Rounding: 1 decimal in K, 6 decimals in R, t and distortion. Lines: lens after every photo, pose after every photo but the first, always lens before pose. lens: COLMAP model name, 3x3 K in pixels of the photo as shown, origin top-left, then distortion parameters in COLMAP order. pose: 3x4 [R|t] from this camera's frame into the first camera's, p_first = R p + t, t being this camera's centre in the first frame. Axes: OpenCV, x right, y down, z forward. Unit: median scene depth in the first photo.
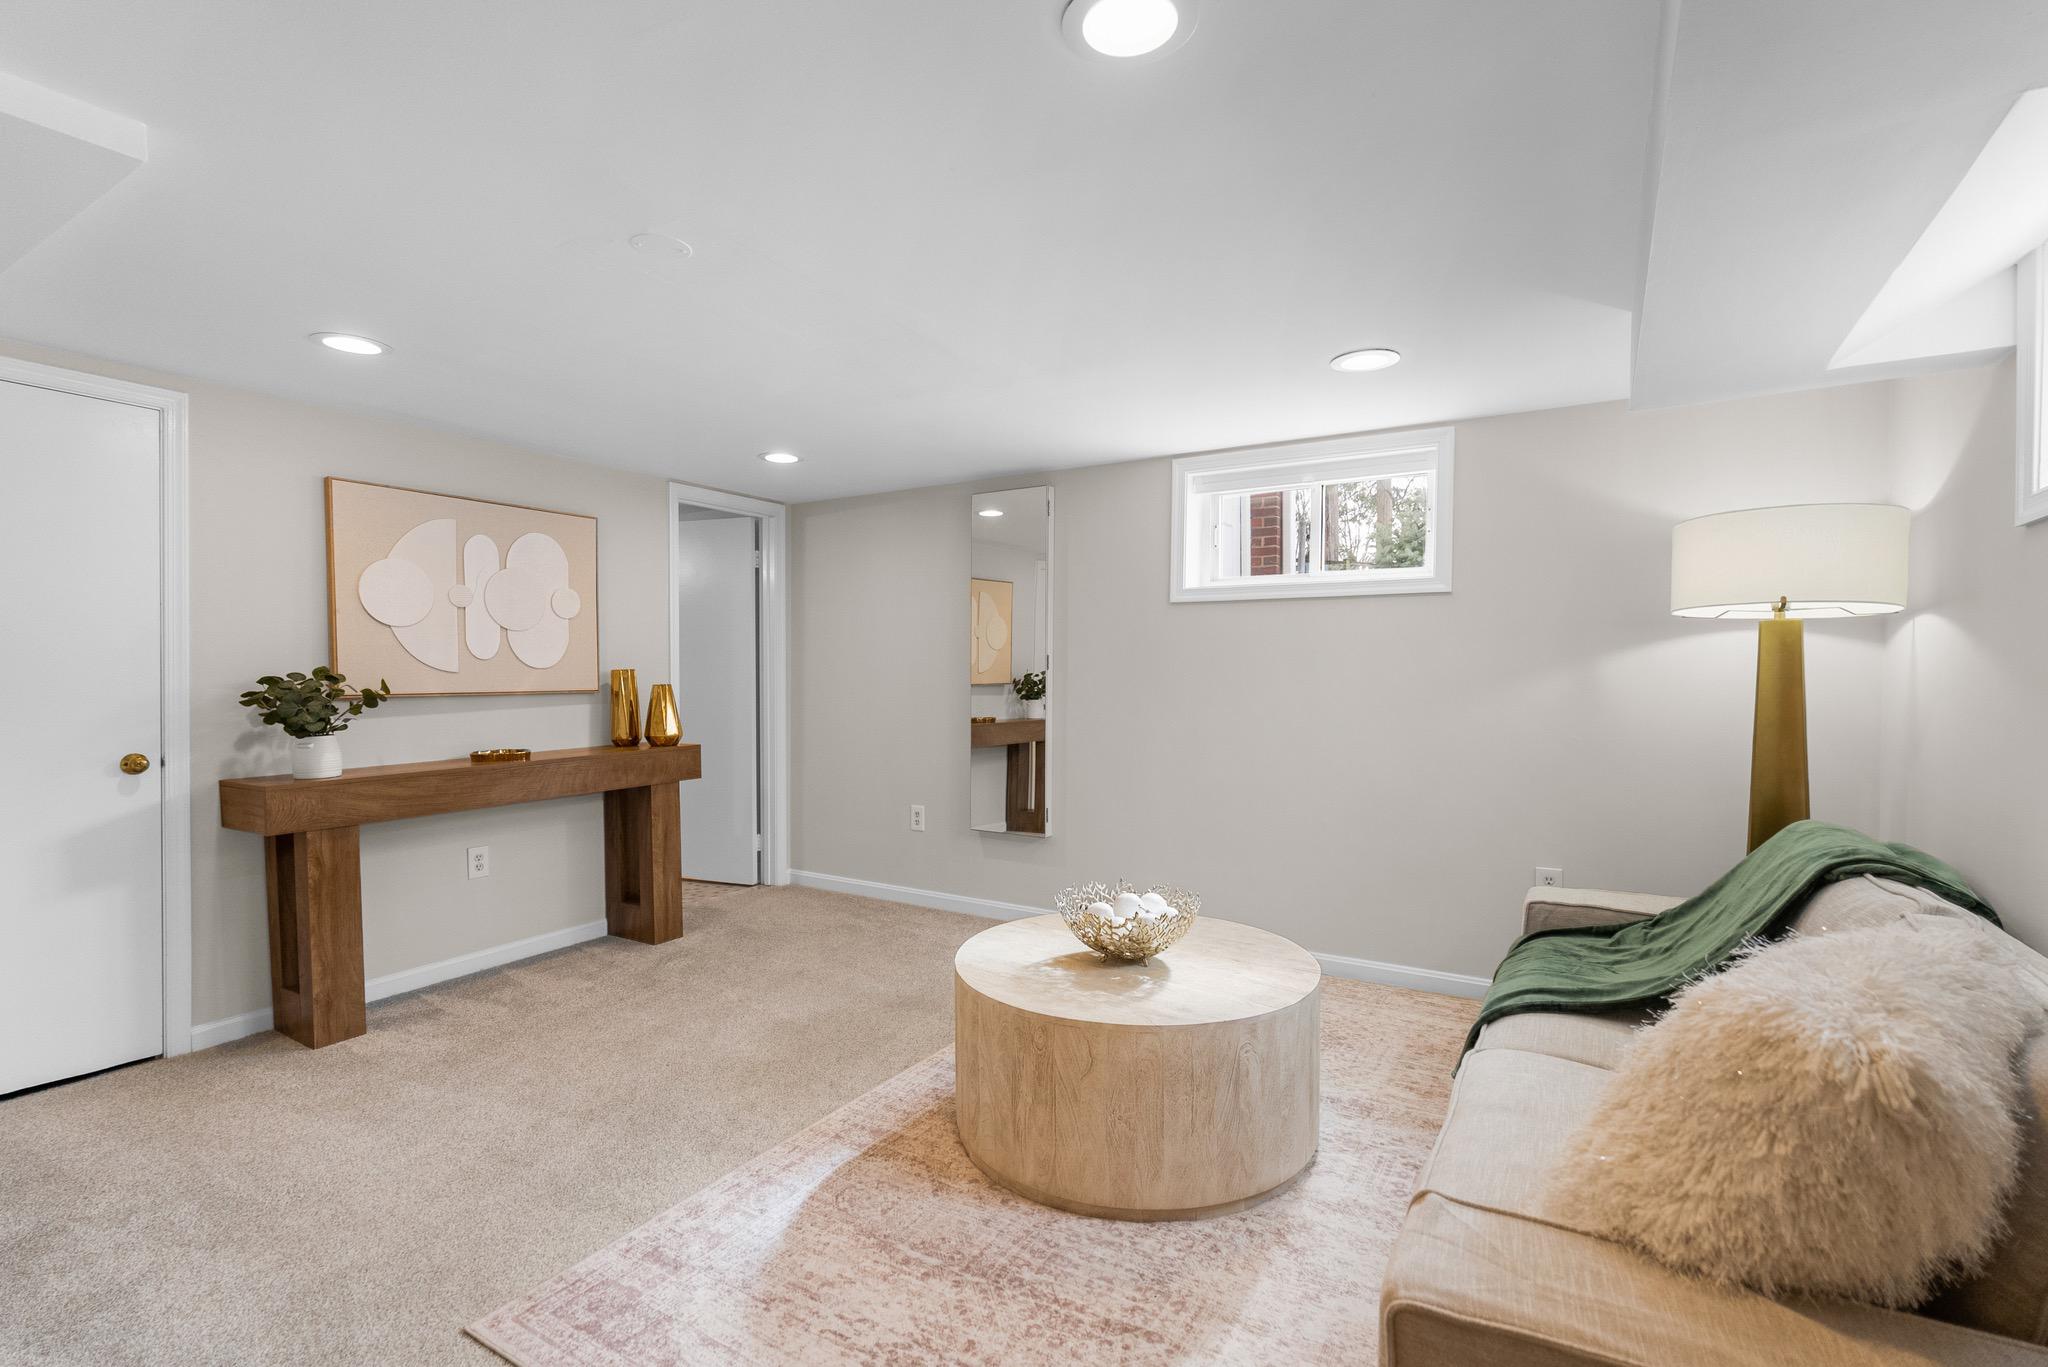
lens RADIAL K [[938.1, 0, 1024.0], [0, 938.1, 683.5], [0, 0, 1]] dist [-0.004215, -0.000181]
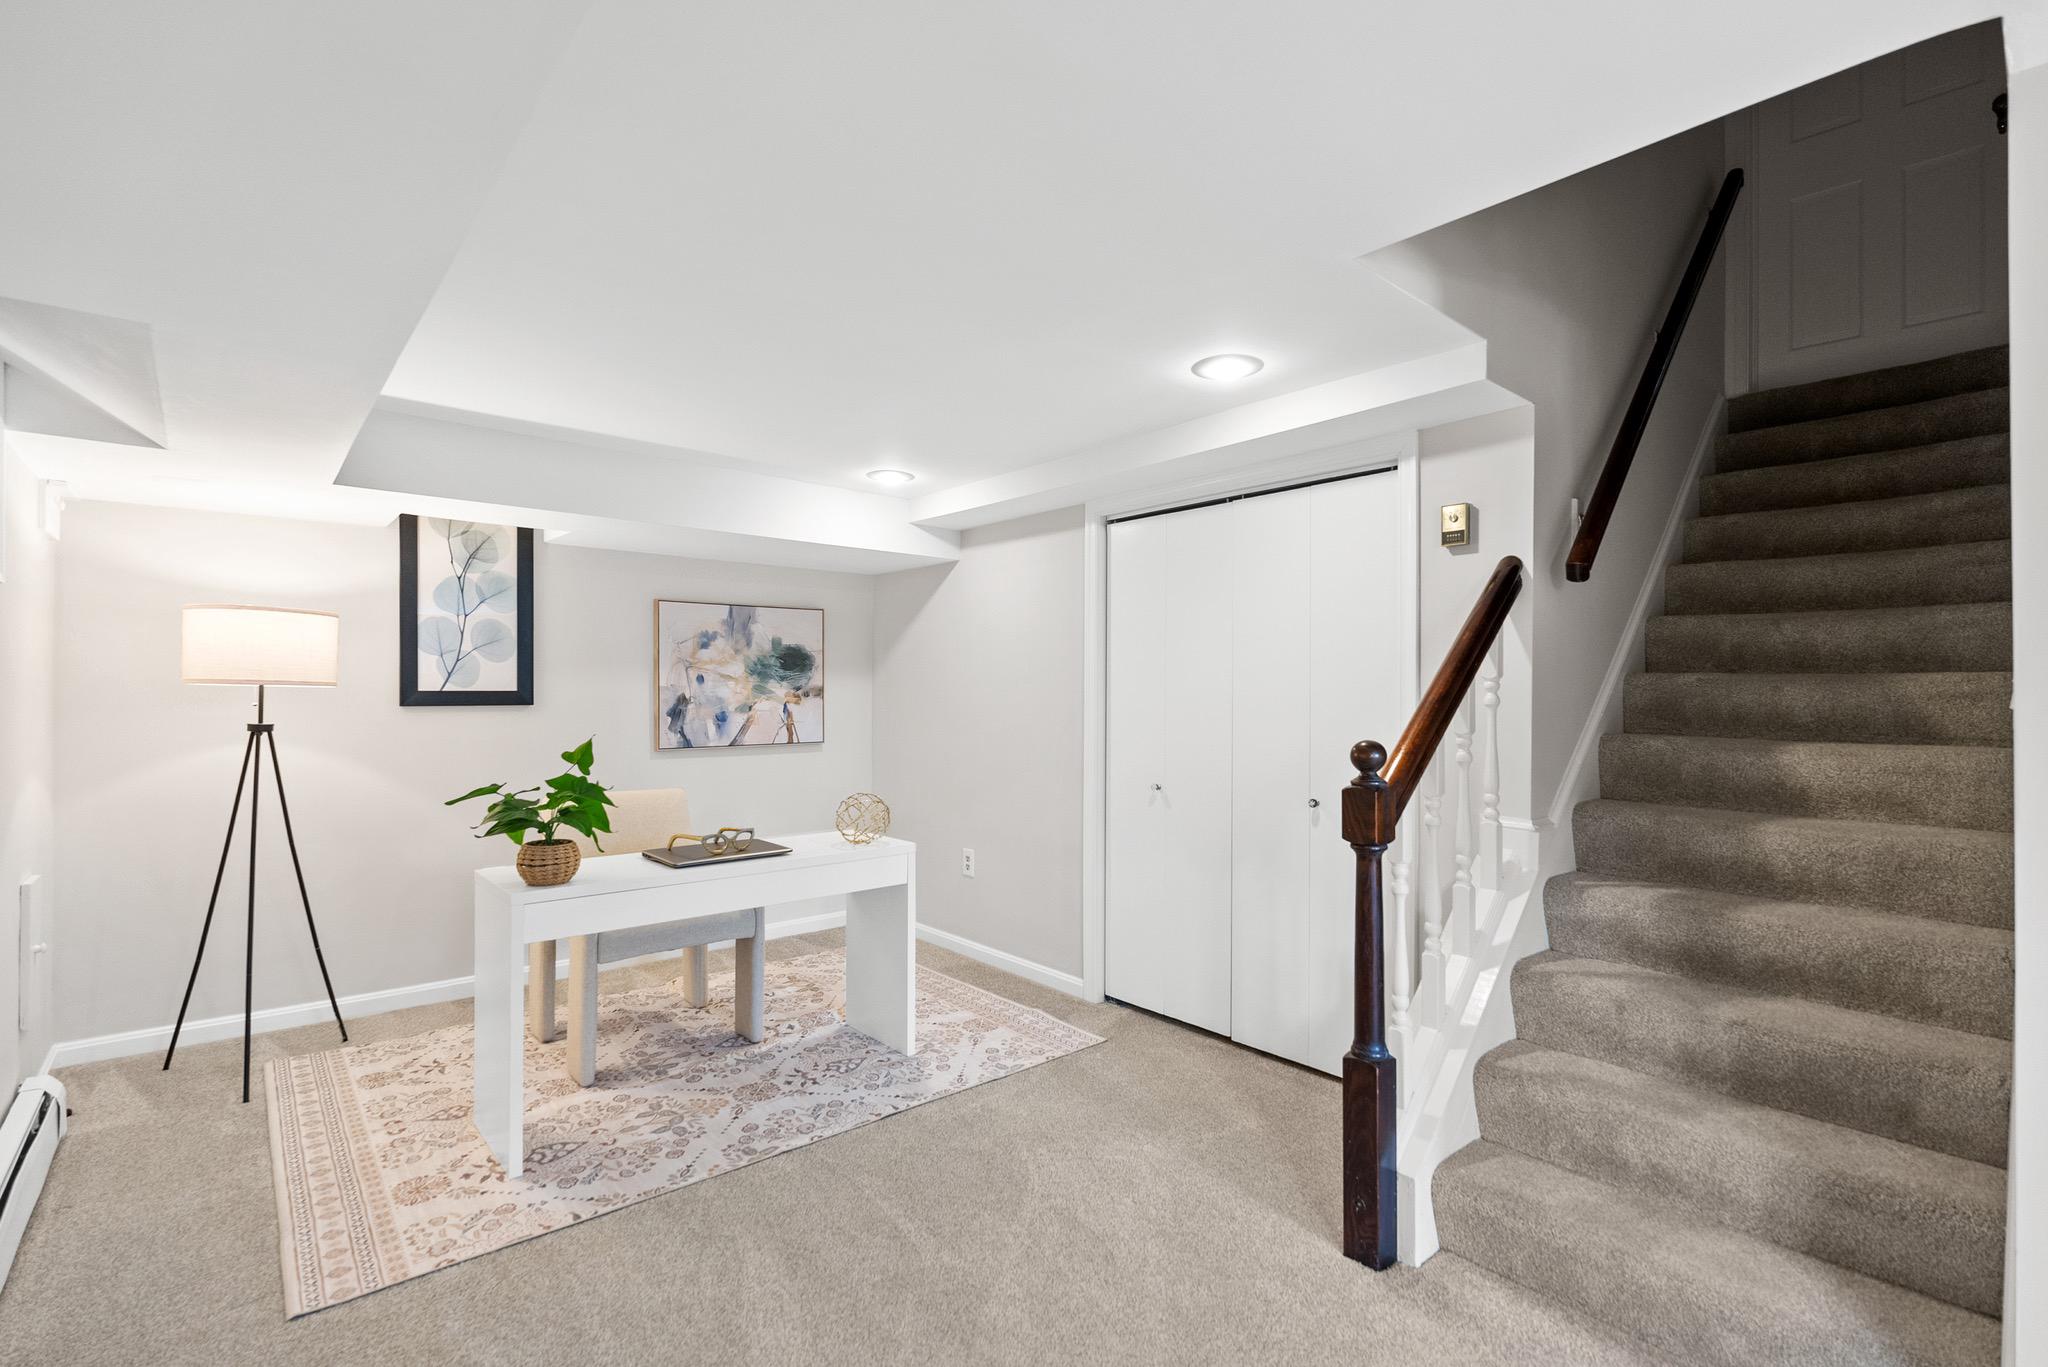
lens RADIAL K [[924.4, 0, 1024.0], [0, 924.4, 683.5], [0, 0, 1]] dist [-0.003909, -0.000360]
pose [[-0.302758, -0.012987, -0.952979, 1.701065], [-0.015775, 0.999838, -0.008614, -0.087143], [0.952937, 0.012425, -0.302914, 2.805576]]
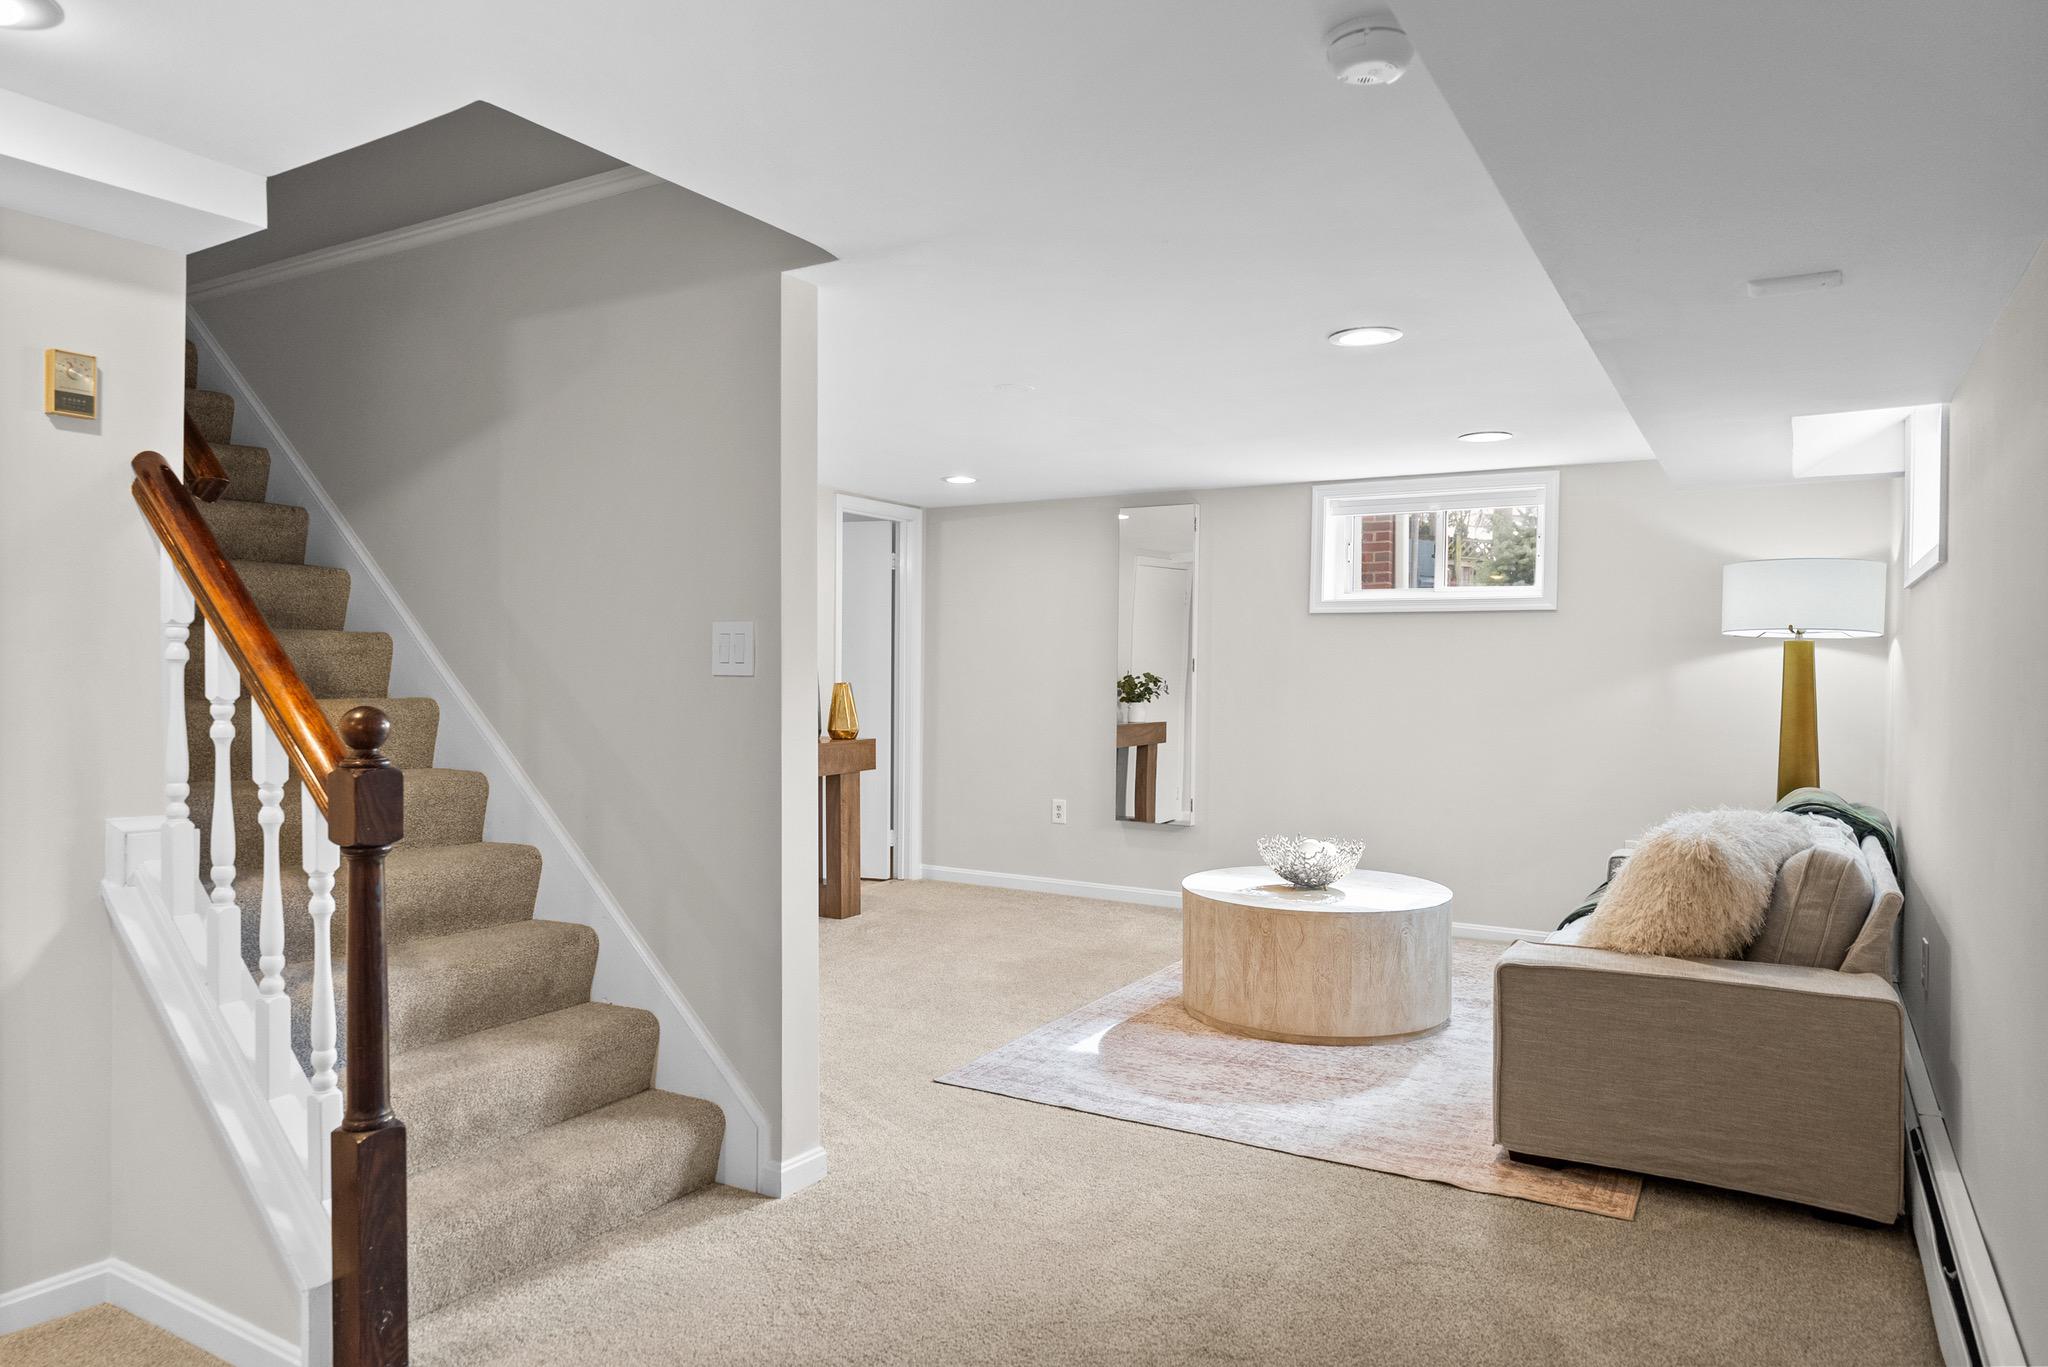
lens RADIAL K [[1298.6, 0, 1026.6], [0, 1298.6, 667.3], [0, 0, 1]] dist [0.003041, -0.000320]
pose [[0.999872, 0.007315, 0.014231, -0.353859], [-0.007137, 0.999896, -0.012533, 0.000615], [-0.014321, 0.012430, 0.999820, -0.944454]]
